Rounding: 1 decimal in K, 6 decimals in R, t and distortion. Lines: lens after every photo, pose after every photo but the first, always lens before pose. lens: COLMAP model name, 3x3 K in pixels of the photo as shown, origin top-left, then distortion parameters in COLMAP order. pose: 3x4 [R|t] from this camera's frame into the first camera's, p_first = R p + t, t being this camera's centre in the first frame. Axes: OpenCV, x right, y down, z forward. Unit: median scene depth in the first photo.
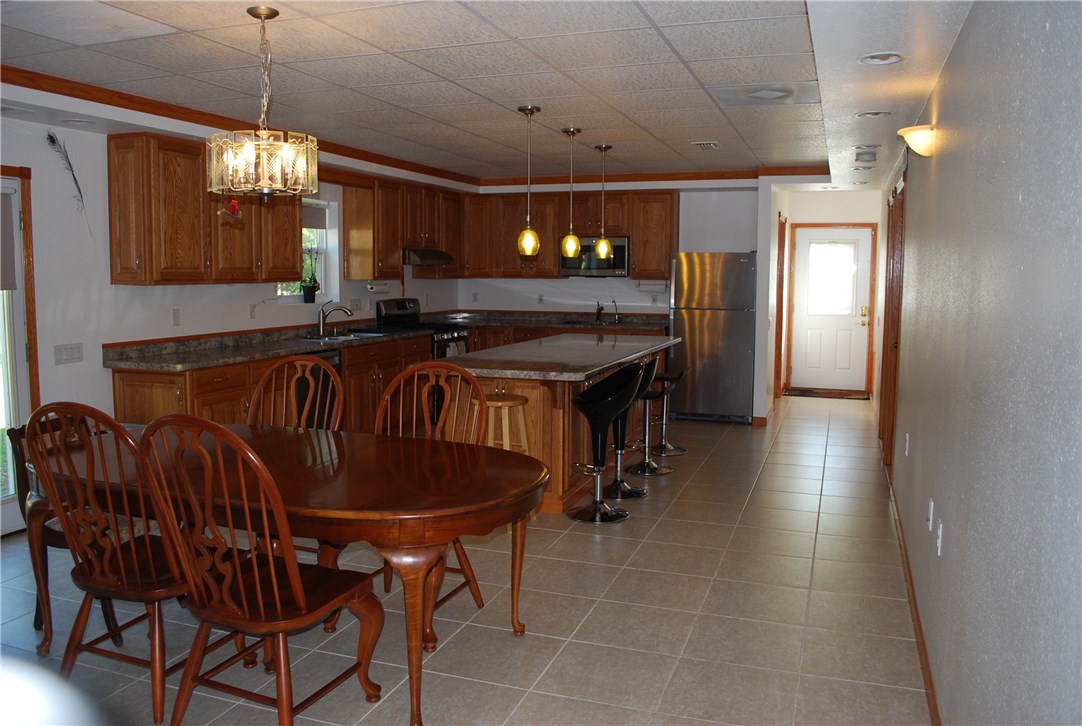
lens RADIAL K [[855.7, 0, 541.0], [0, 855.7, 363.0], [0, 0, 1]] dist [-0.090046, 0.000755]
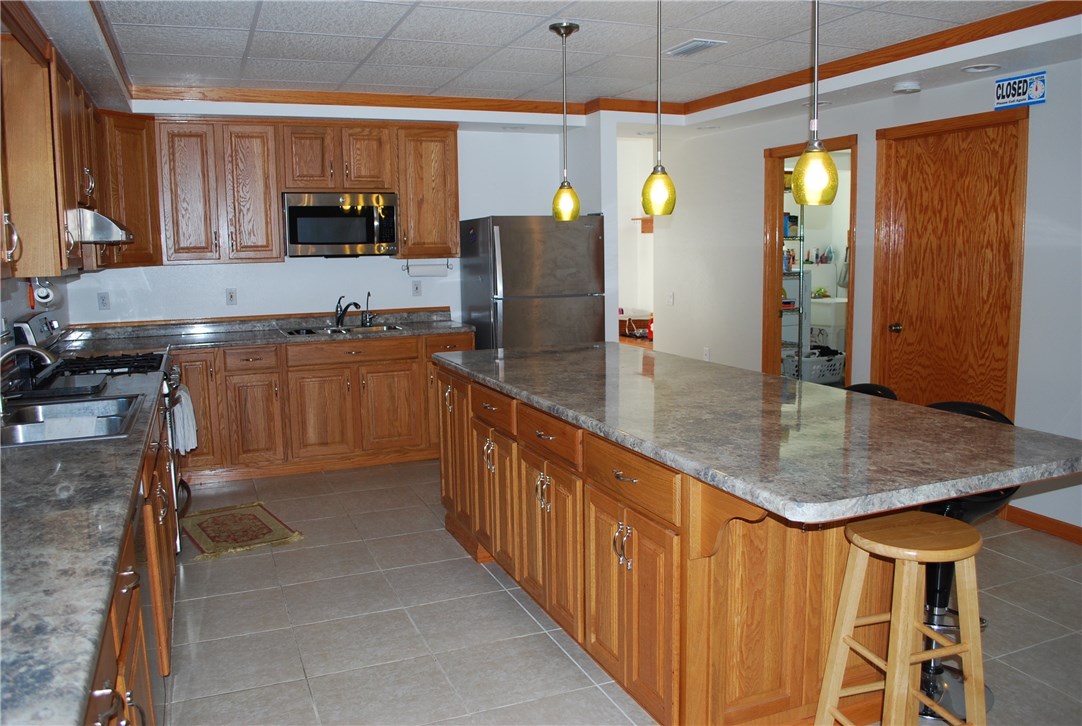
lens RADIAL K [[855.7, 0, 541.0], [0, 855.7, 363.0], [0, 0, 1]] dist [-0.090046, 0.000755]
pose [[0.744704, -0.108348, 0.658541, -0.256723], [0.091201, 0.993999, 0.060407, -0.048863], [-0.661134, 0.015074, 0.750116, 0.446924]]
